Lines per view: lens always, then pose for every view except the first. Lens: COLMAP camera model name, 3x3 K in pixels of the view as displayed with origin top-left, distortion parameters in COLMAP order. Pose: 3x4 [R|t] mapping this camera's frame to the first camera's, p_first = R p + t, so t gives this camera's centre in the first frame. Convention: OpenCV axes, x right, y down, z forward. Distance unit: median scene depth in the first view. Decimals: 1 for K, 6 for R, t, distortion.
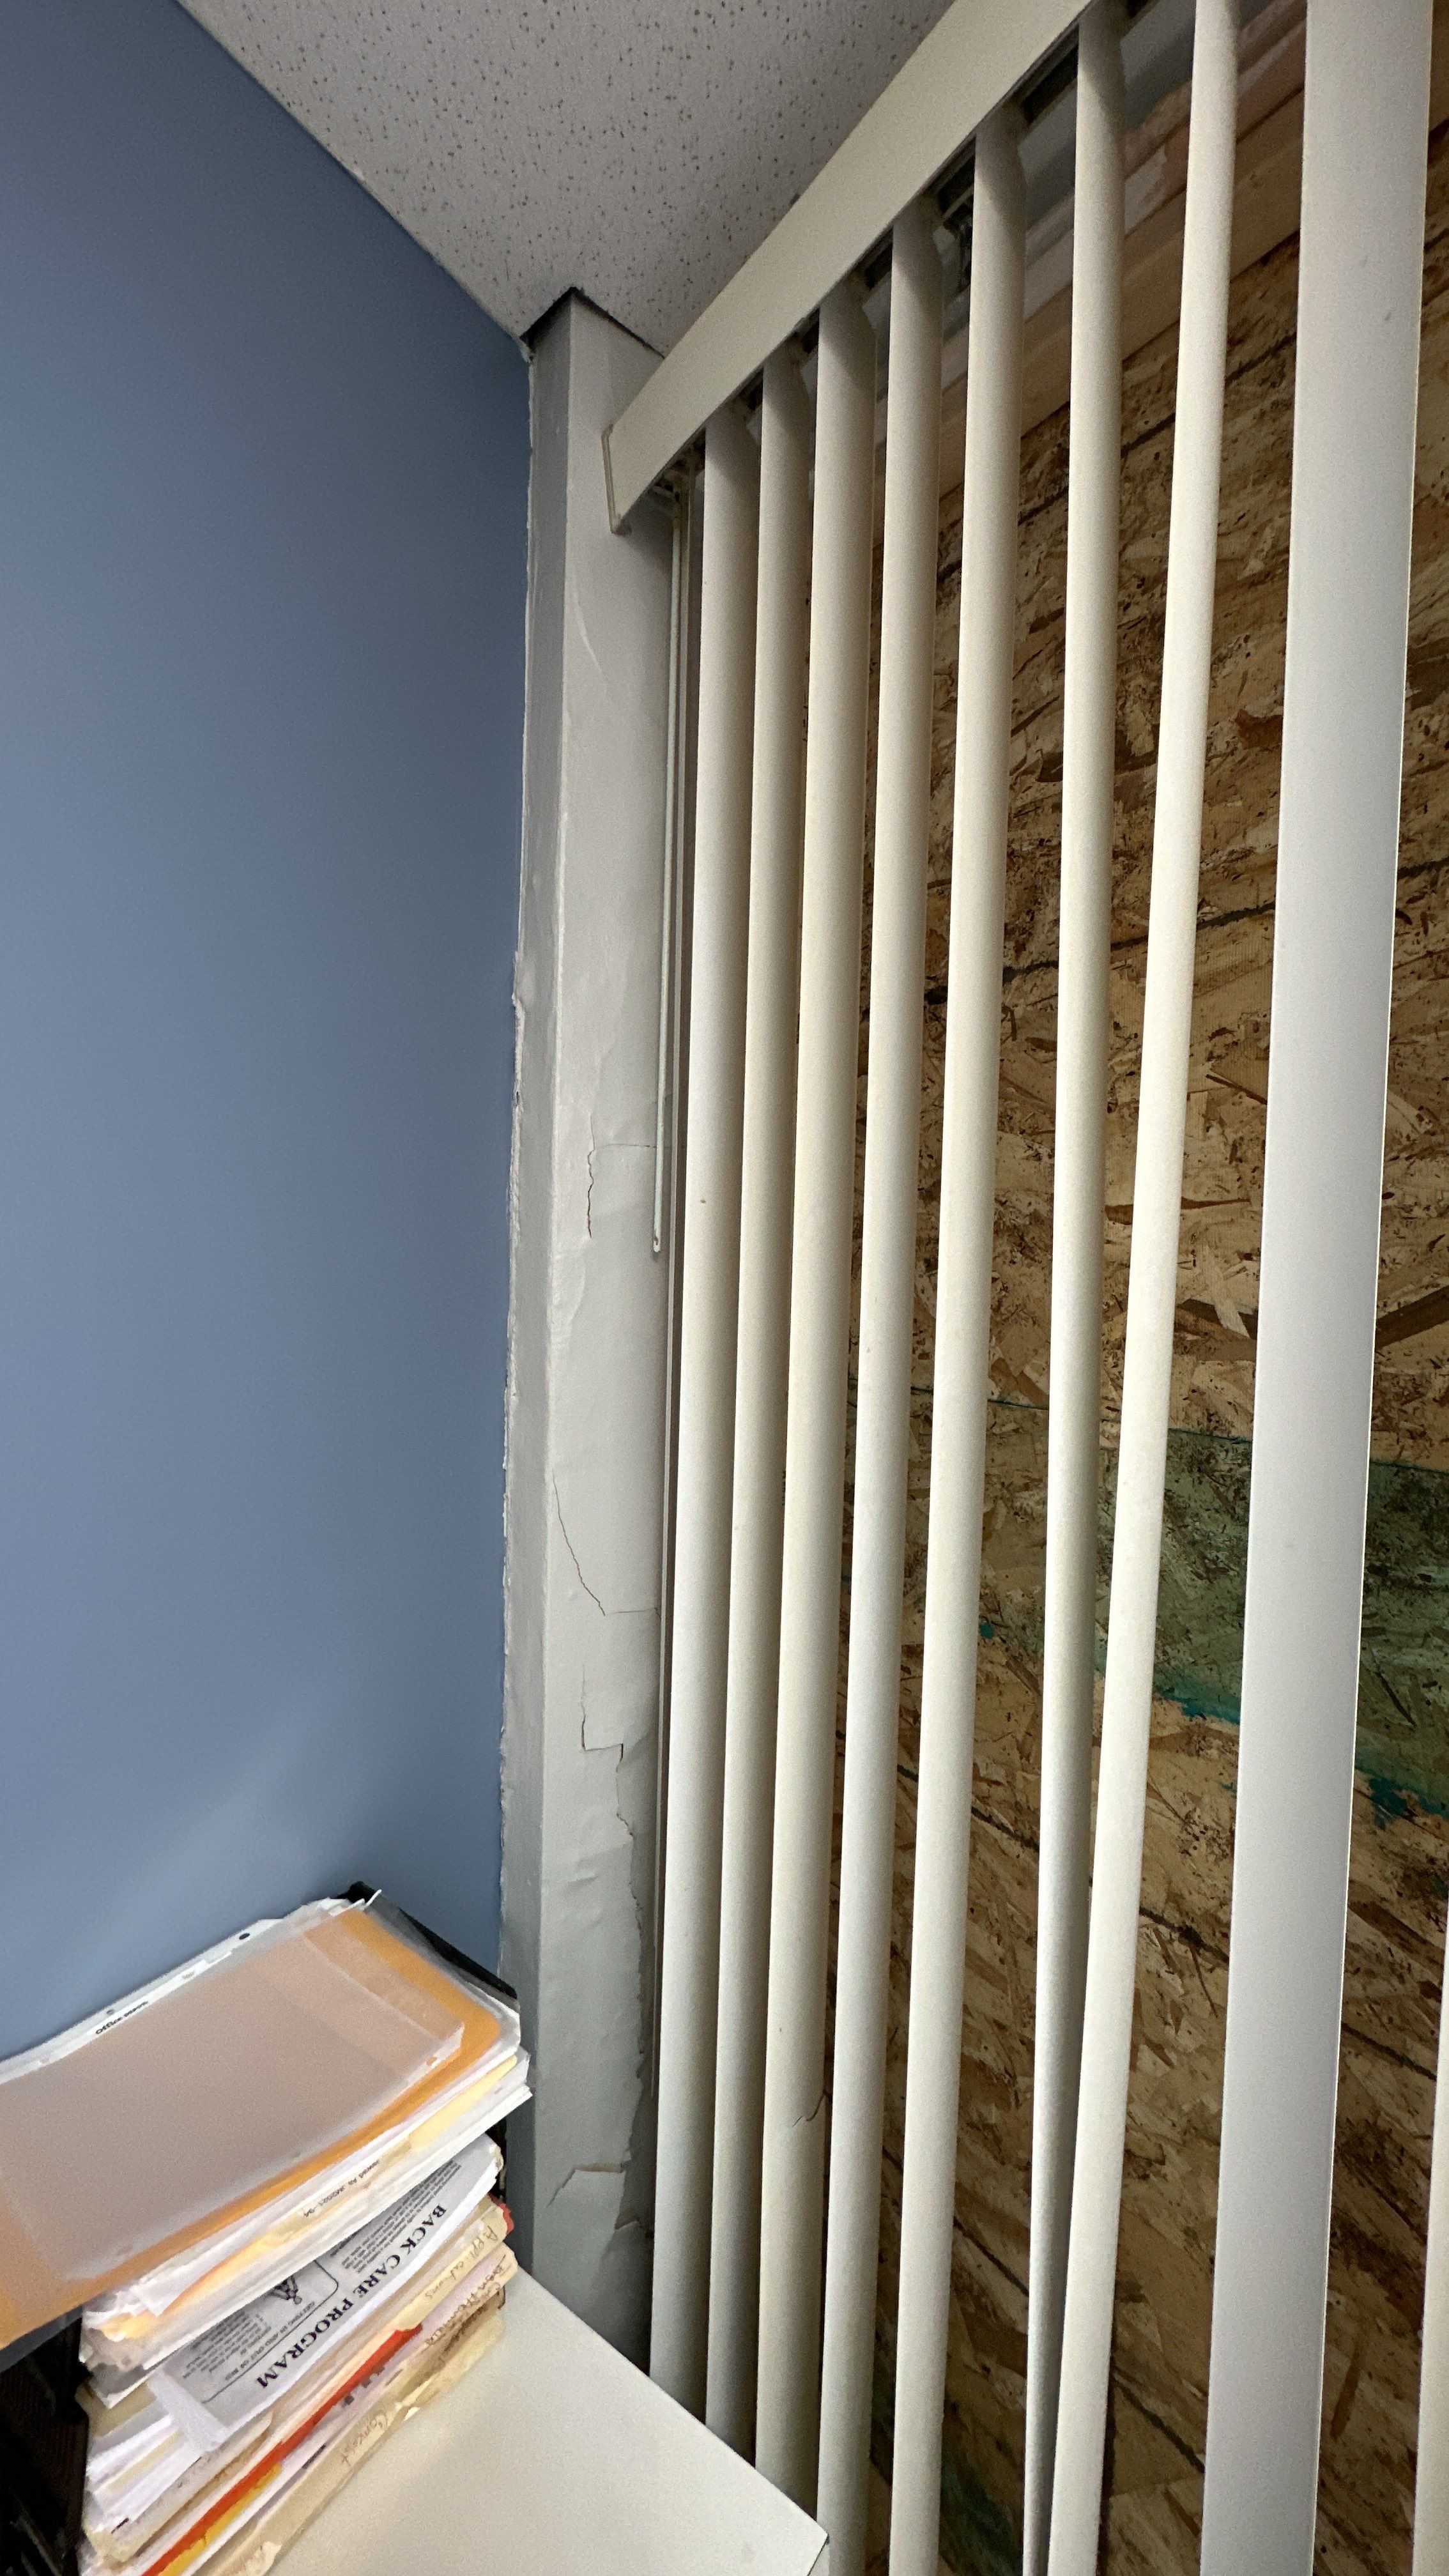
lens RADIAL K [[1036.8, 0, 729.8], [0, 1036.8, 1284.6], [0, 0, 1]] dist [0.000973, -0.000140]
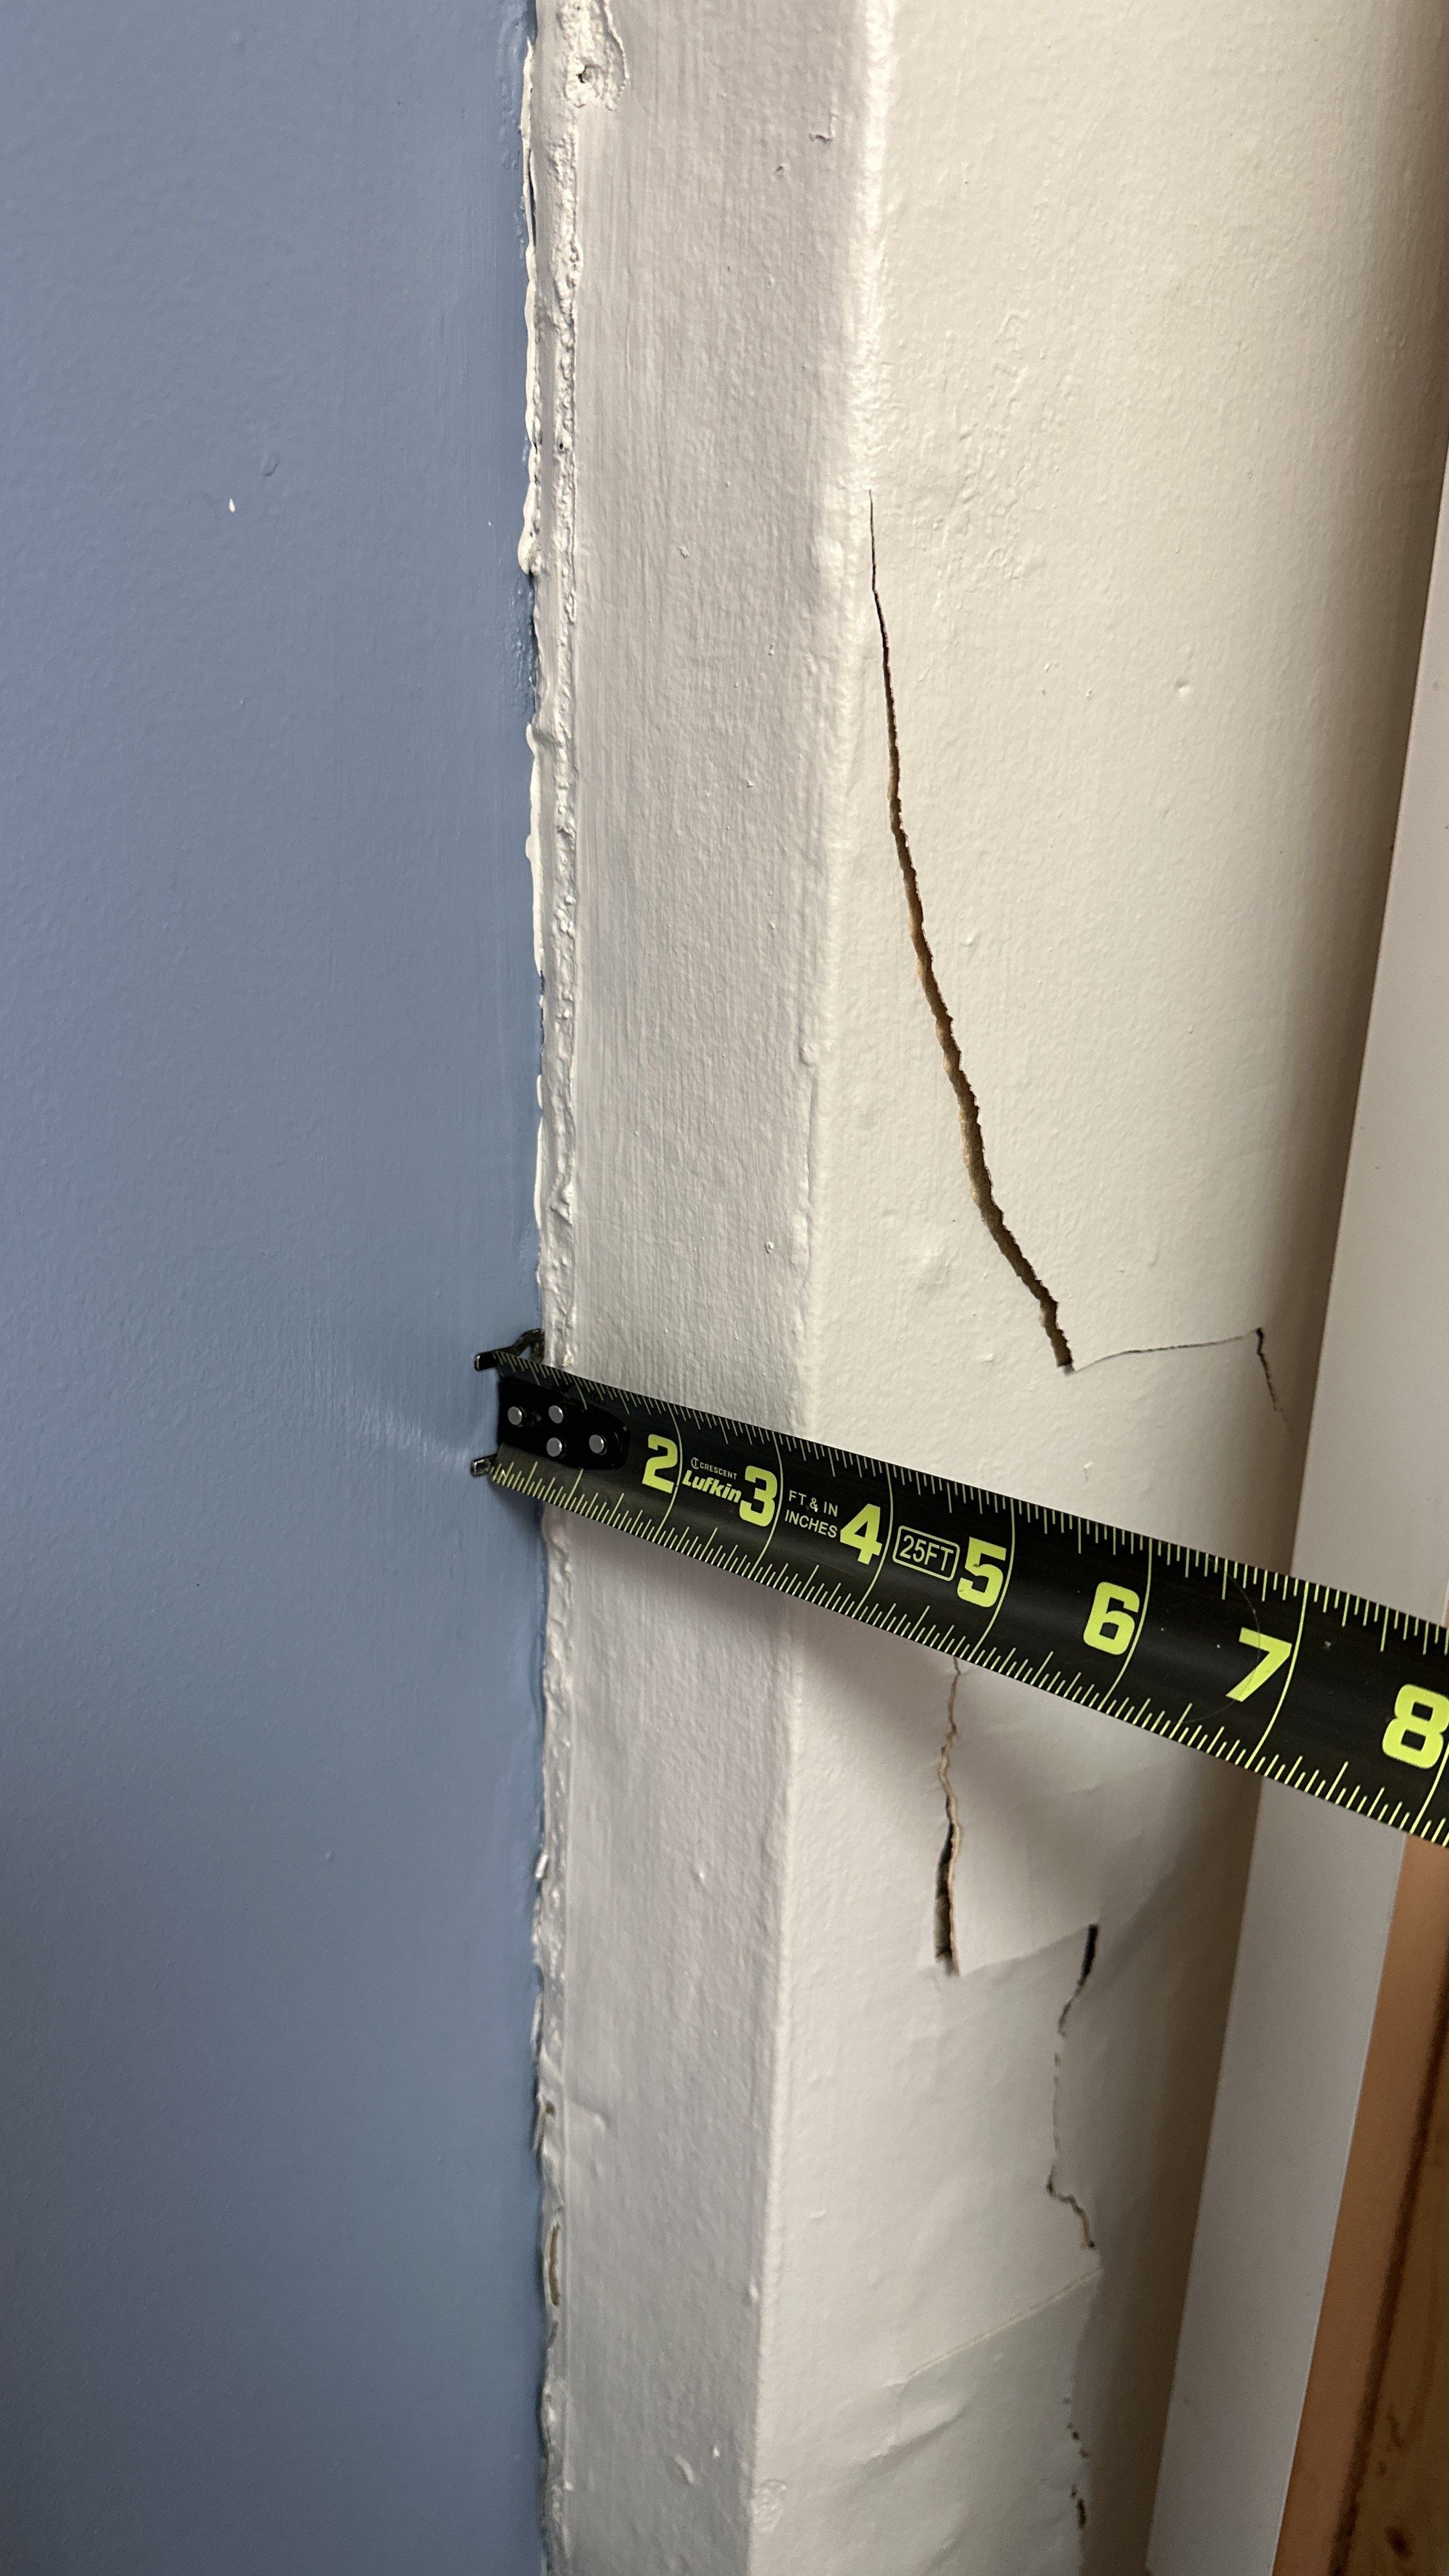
lens RADIAL K [[1856.0, 0, 747.9], [0, 1856.0, 1297.1], [0, 0, 1]] dist [0.110616, -0.199633]
pose [[0.998272, -0.004816, 0.058557, -0.202967], [-0.011734, 0.960218, 0.279006, 0.209739], [-0.057571, -0.279211, 0.958502, 0.671108]]
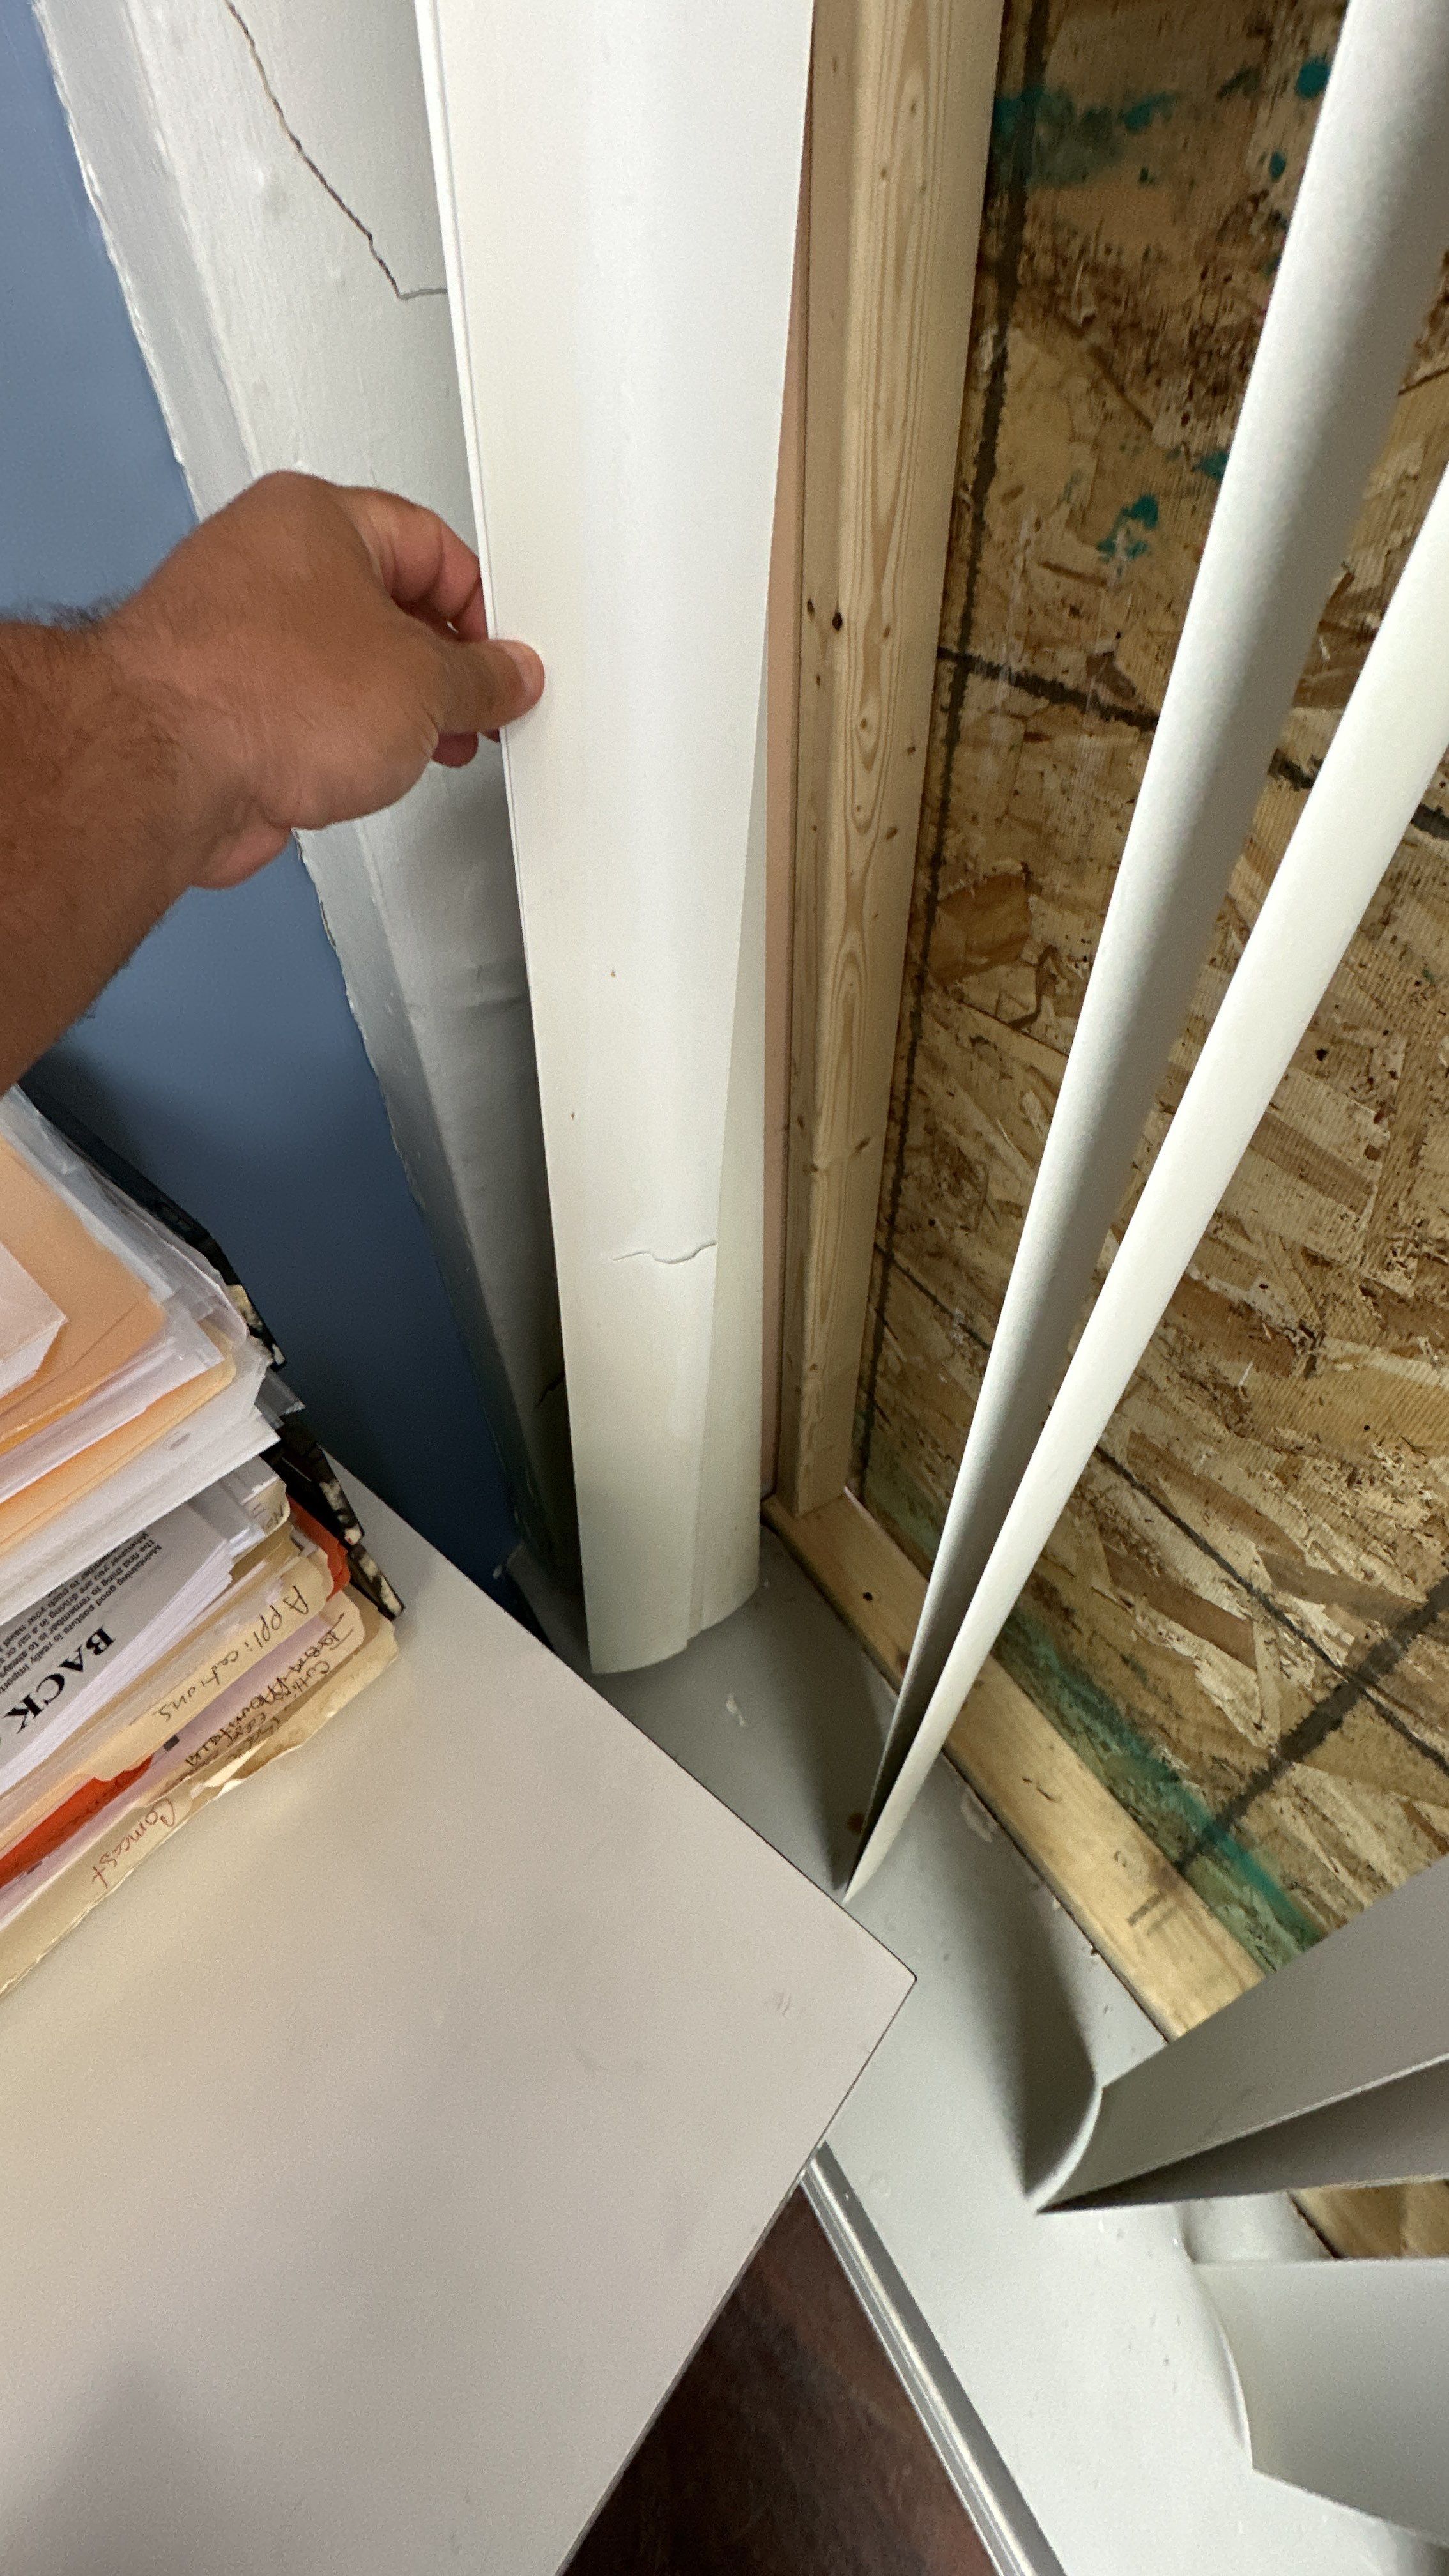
lens RADIAL K [[1042.3, 0, 718.0], [0, 1042.3, 1284.8], [0, 0, 1]] dist [-0.000070, 0.000474]
pose [[0.995916, 0.017447, -0.088586, 0.020337], [0.049663, 0.713532, 0.698861, 0.318962], [0.075402, -0.700406, 0.709751, 0.542508]]
